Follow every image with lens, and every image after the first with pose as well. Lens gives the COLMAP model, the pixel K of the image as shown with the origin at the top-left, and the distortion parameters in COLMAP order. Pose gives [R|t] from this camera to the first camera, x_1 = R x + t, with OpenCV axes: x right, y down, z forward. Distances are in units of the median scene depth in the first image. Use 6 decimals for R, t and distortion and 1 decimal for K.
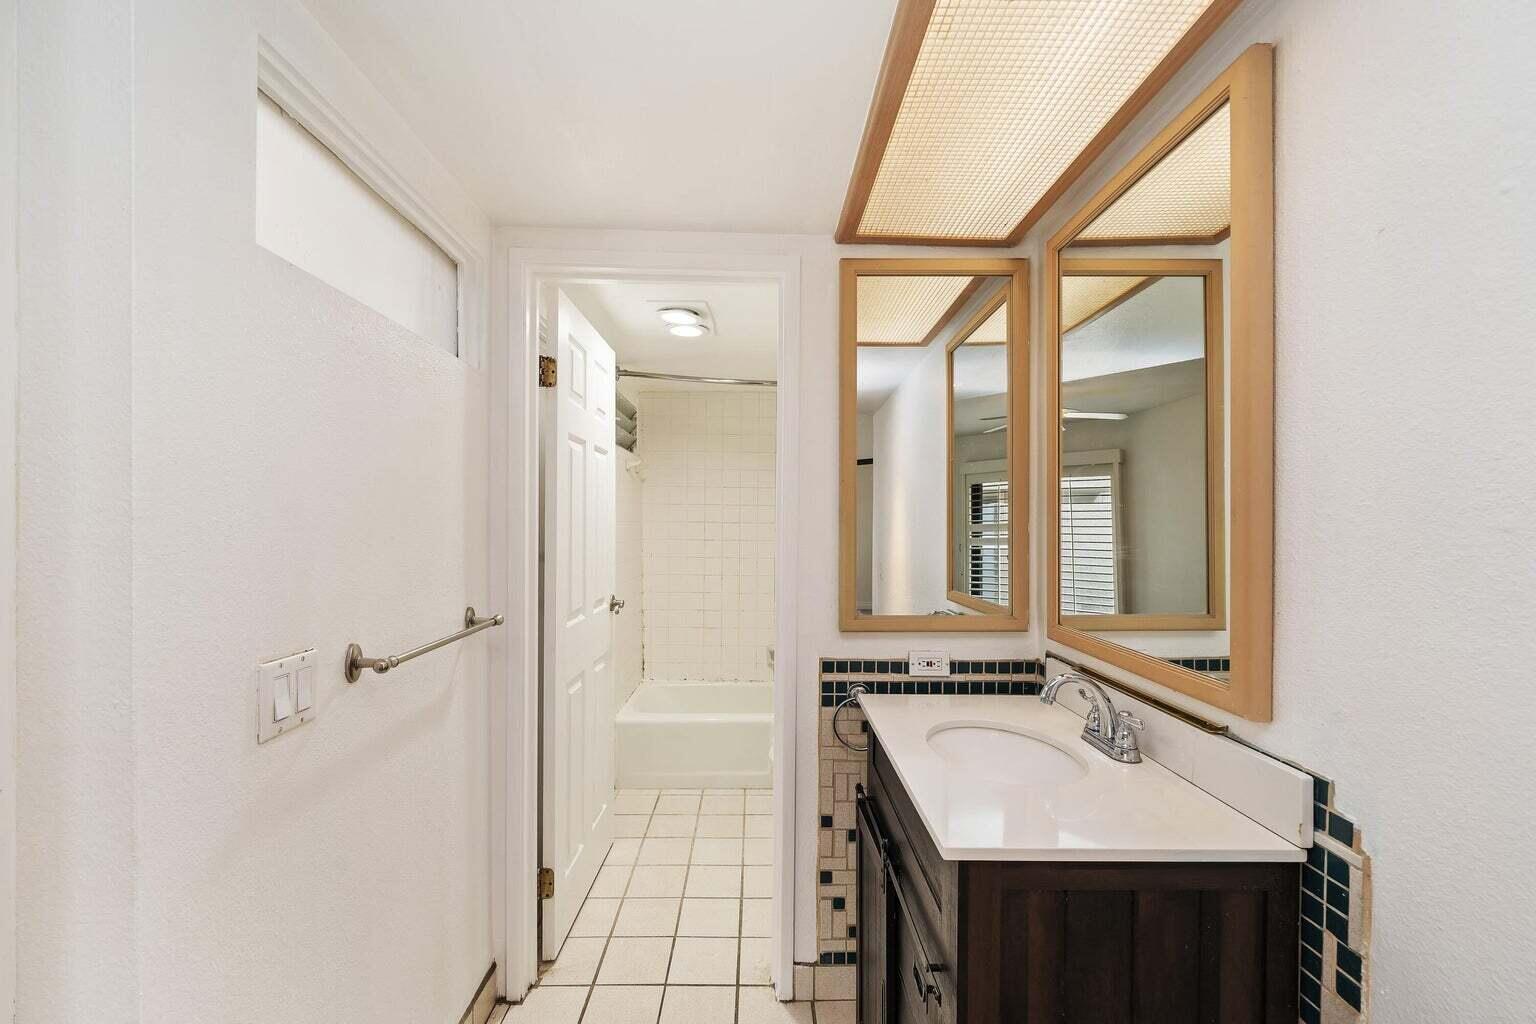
lens RADIAL K [[627.8, 0, 762.3], [0, 627.8, 517.5], [0, 0, 1]] dist [0.000084, -0.000492]
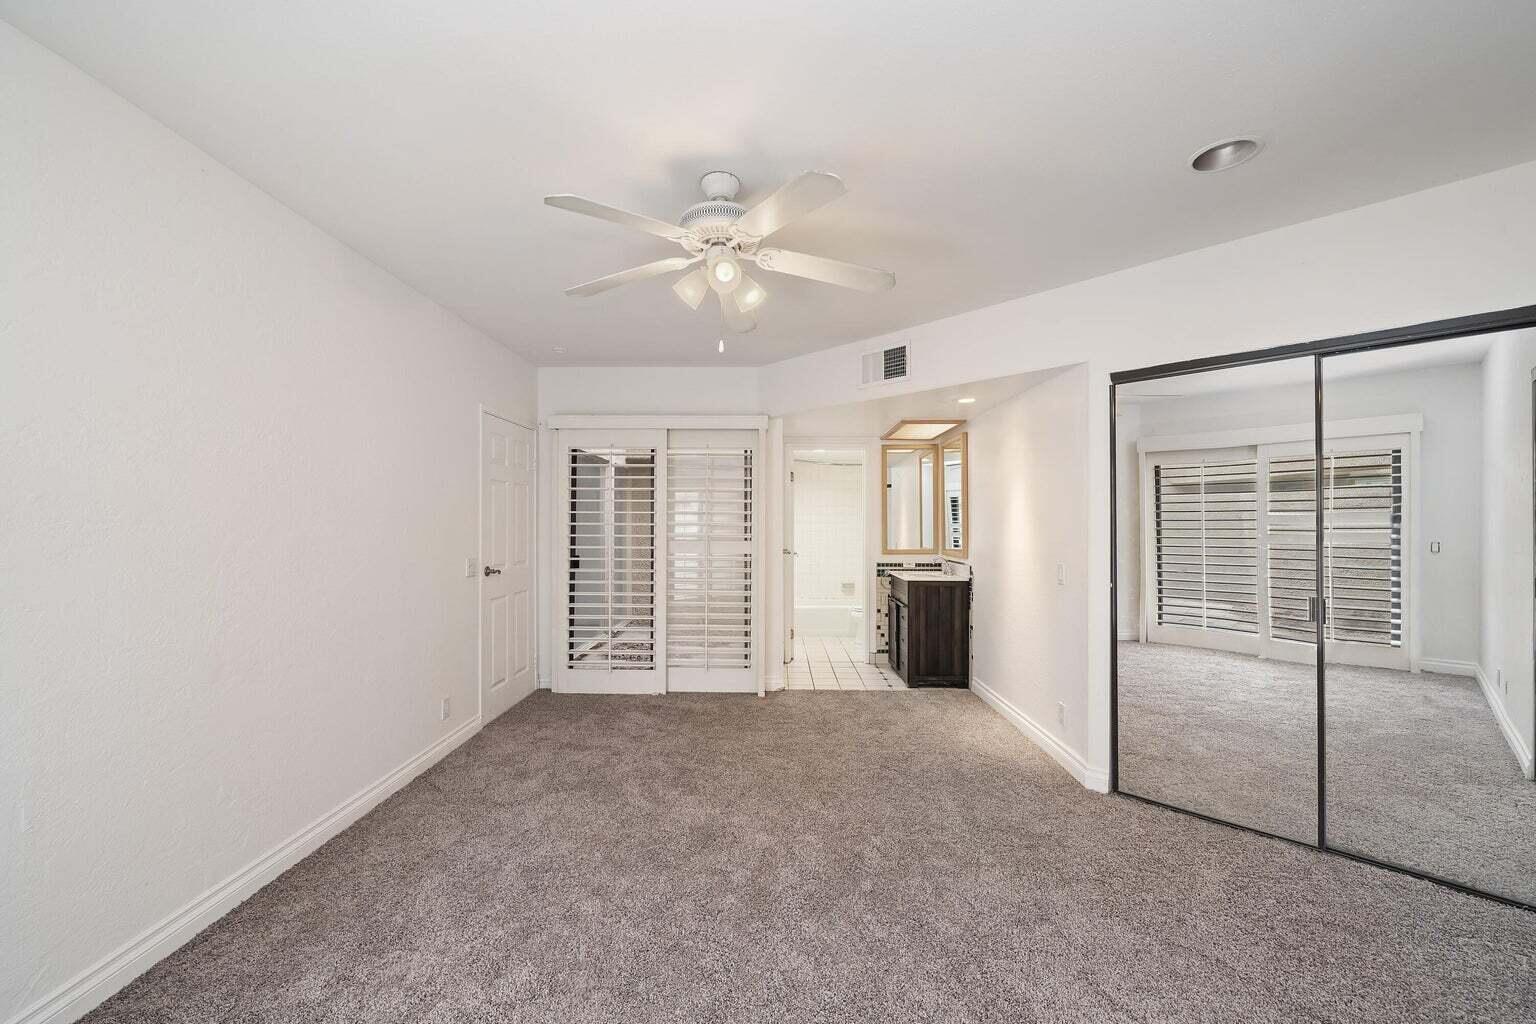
lens RADIAL K [[627.8, 0, 767.2], [0, 627.8, 513.2], [0, 0, 1]] dist [0.000084, -0.000492]
pose [[0.999863, -0.008470, -0.014238, -0.444350], [0.008427, 0.999960, -0.003104, -0.034217], [0.014264, 0.002984, 0.999894, -2.378982]]
